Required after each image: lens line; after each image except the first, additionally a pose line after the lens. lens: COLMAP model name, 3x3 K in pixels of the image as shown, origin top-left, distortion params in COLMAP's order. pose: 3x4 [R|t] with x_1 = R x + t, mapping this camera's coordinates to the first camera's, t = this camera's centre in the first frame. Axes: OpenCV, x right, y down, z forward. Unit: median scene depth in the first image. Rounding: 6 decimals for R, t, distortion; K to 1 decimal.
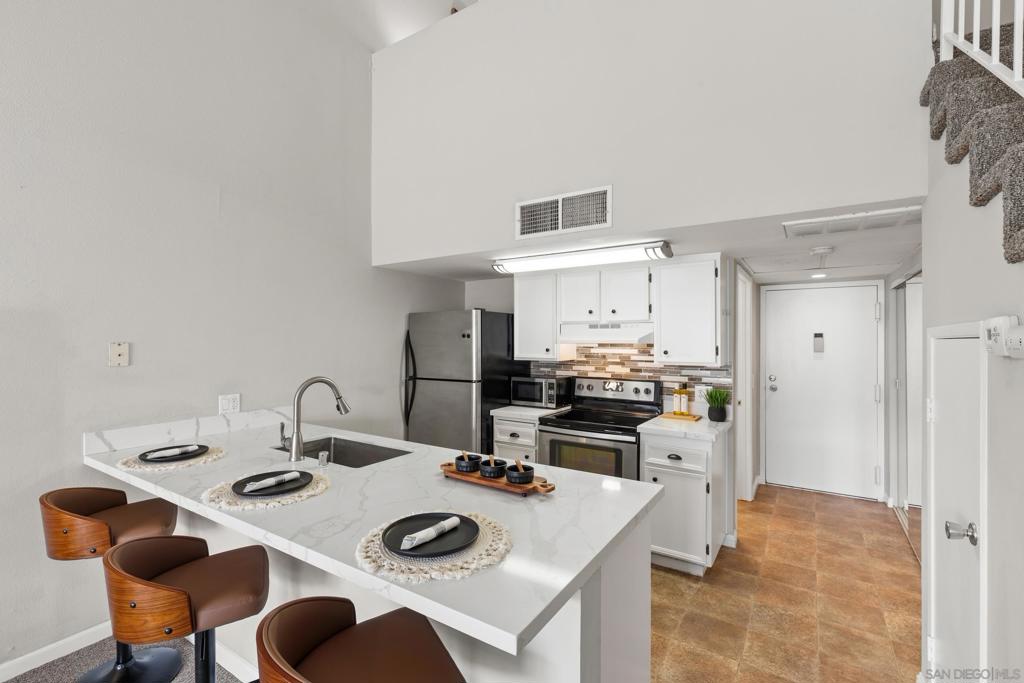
lens RADIAL K [[459.5, 0, 521.2], [0, 459.5, 339.1], [0, 0, 1]] dist [0.001174, -0.000289]
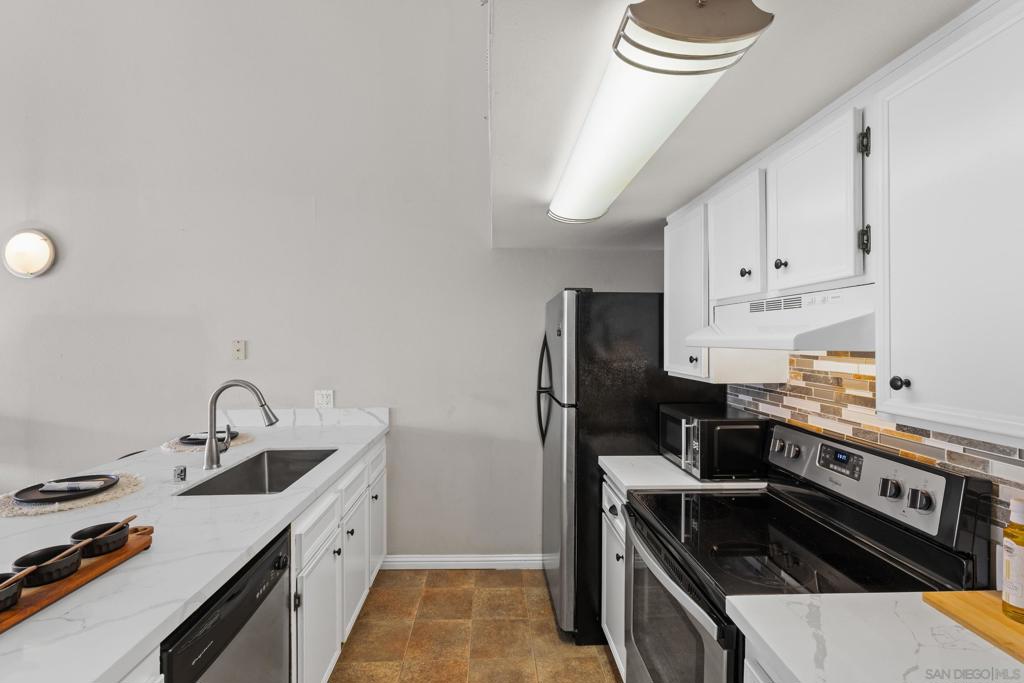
lens RADIAL K [[459.5, 0, 514.0], [0, 459.5, 340.6], [0, 0, 1]] dist [0.001174, -0.000289]
pose [[0.574096, 0.003528, -0.818780, 0.372309], [-0.001468, 0.999994, 0.003279, 0.001714], [0.818787, -0.000681, 0.574097, 0.579840]]
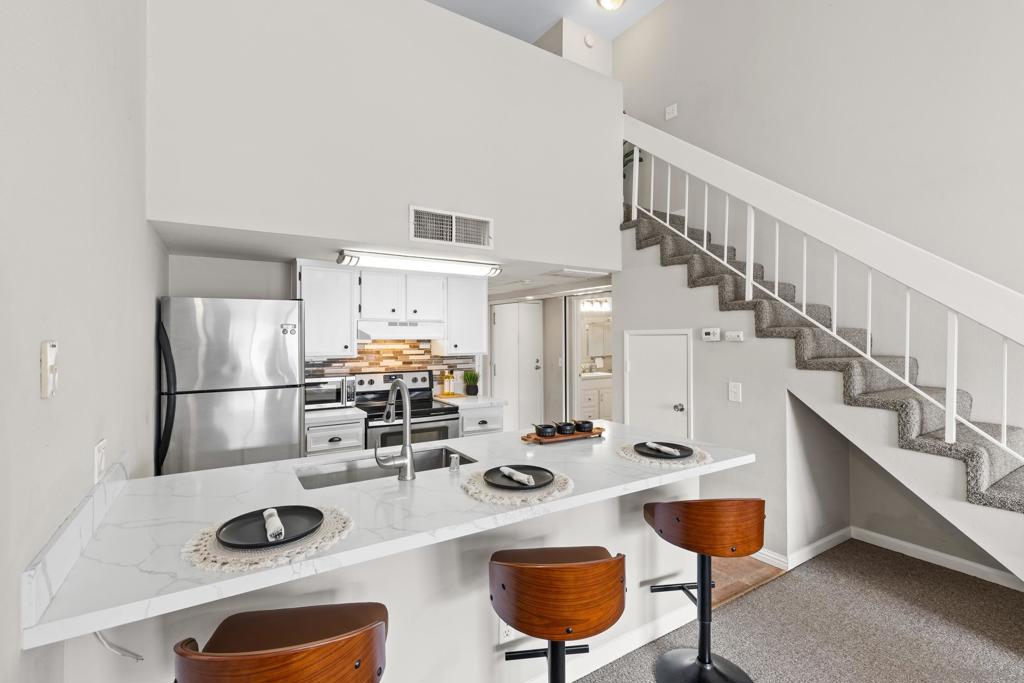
lens RADIAL K [[459.5, 0, 514.4], [0, 459.5, 339.4], [0, 0, 1]] dist [0.001174, -0.000289]
pose [[0.416029, -0.007649, 0.909319, -0.709385], [0.001891, 0.999970, 0.007546, 0.001052], [-0.909349, -0.001420, 0.416031, 0.287520]]
